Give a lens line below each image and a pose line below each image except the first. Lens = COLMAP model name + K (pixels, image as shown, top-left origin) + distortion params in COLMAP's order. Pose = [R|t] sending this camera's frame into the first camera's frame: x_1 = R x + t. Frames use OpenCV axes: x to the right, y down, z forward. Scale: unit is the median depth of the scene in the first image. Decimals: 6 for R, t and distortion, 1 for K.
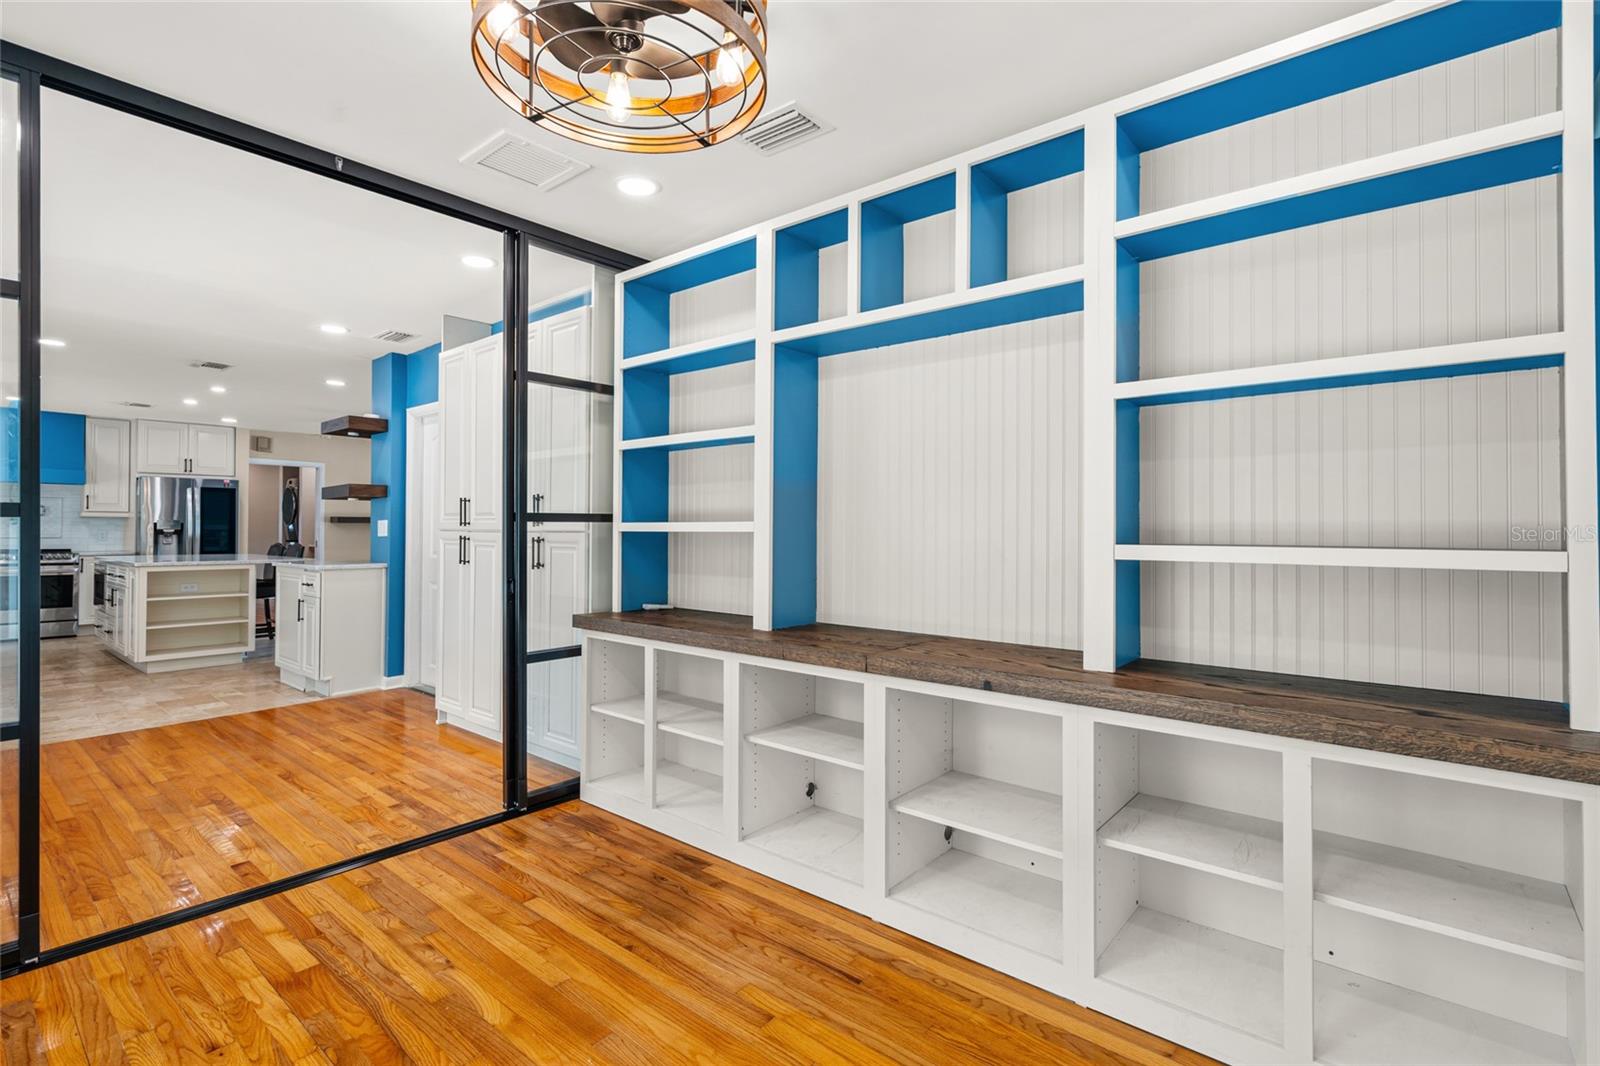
lens RADIAL K [[737.8, 0, 796.6], [0, 737.8, 527.7], [0, 0, 1]] dist [0.002541, 0.000099]
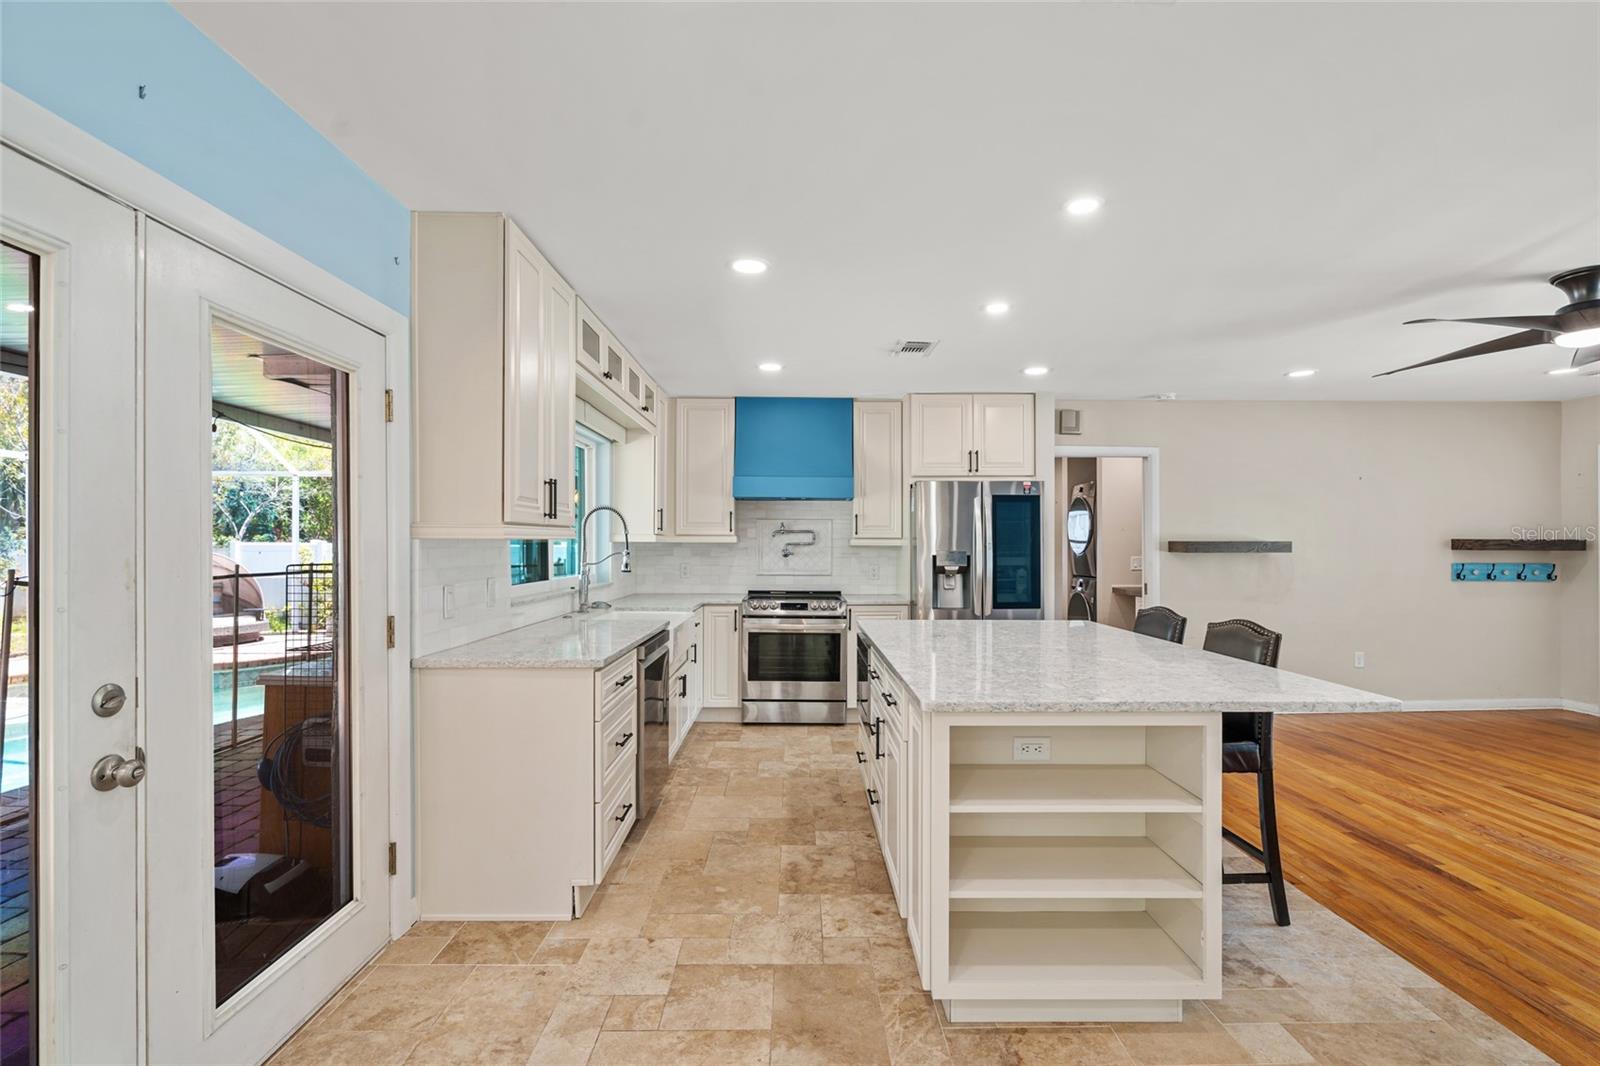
lens RADIAL K [[737.8, 0, 791.1], [0, 737.8, 542.3], [0, 0, 1]] dist [0.002541, 0.000099]
pose [[0.640338, -0.009117, -0.768039, -0.458196], [0.003724, 0.999955, -0.008765, -0.011778], [0.768084, 0.002752, 0.640343, 0.499847]]
